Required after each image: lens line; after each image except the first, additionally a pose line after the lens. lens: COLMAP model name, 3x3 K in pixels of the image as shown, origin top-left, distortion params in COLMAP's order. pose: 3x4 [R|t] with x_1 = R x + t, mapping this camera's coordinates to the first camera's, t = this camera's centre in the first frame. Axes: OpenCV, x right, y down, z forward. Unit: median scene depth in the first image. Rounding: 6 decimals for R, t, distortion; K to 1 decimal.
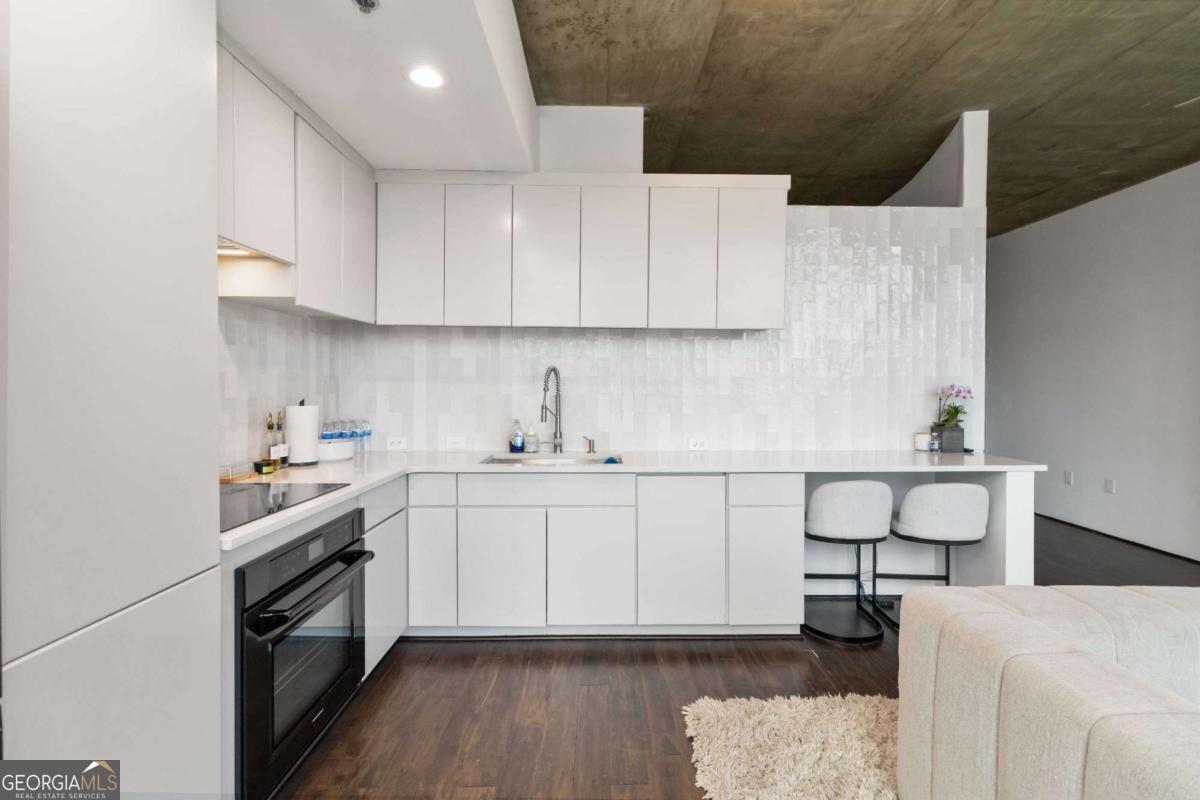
lens RADIAL K [[562.1, 0, 614.0], [0, 562.1, 395.2], [0, 0, 1]] dist [0.000056, 0.000934]
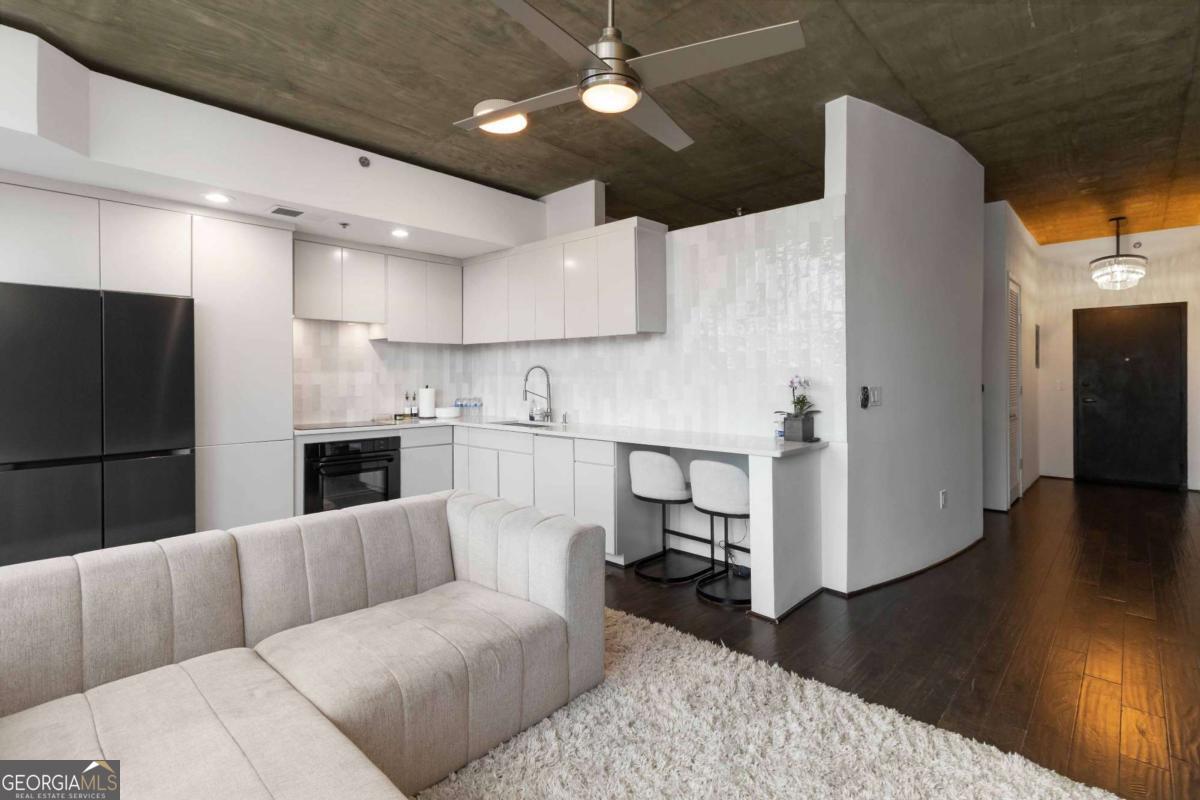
lens RADIAL K [[562.1, 0, 595.2], [0, 562.1, 381.9], [0, 0, 1]] dist [0.000056, 0.000934]
pose [[0.714678, 0.002163, -0.699450, 1.251075], [-0.009427, 0.999934, -0.006540, 0.003217], [0.699390, 0.011268, 0.714652, 0.002839]]
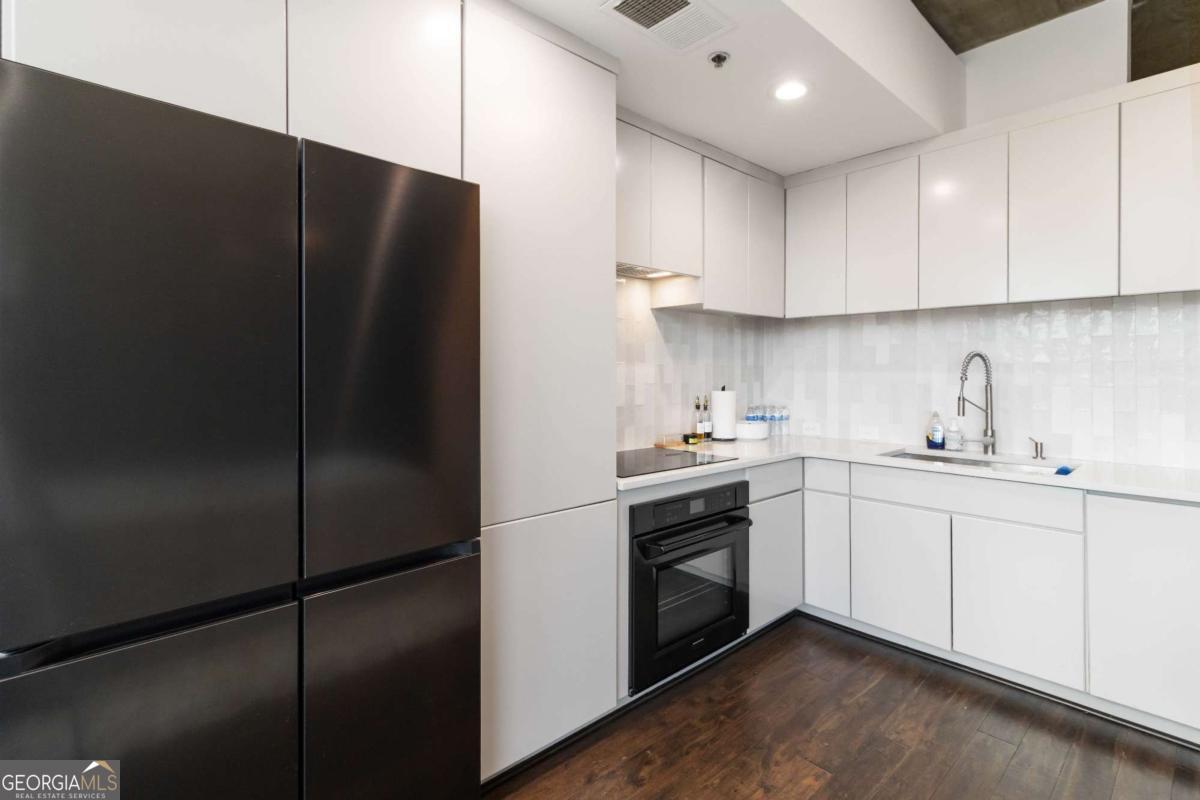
lens RADIAL K [[562.1, 0, 601.1], [0, 562.1, 374.8], [0, 0, 1]] dist [0.000056, 0.000934]
pose [[0.659277, -0.000092, -0.751900, 0.175725], [-0.012685, 0.999856, -0.011244, 0.001109], [0.751793, 0.016951, 0.659182, 0.012317]]
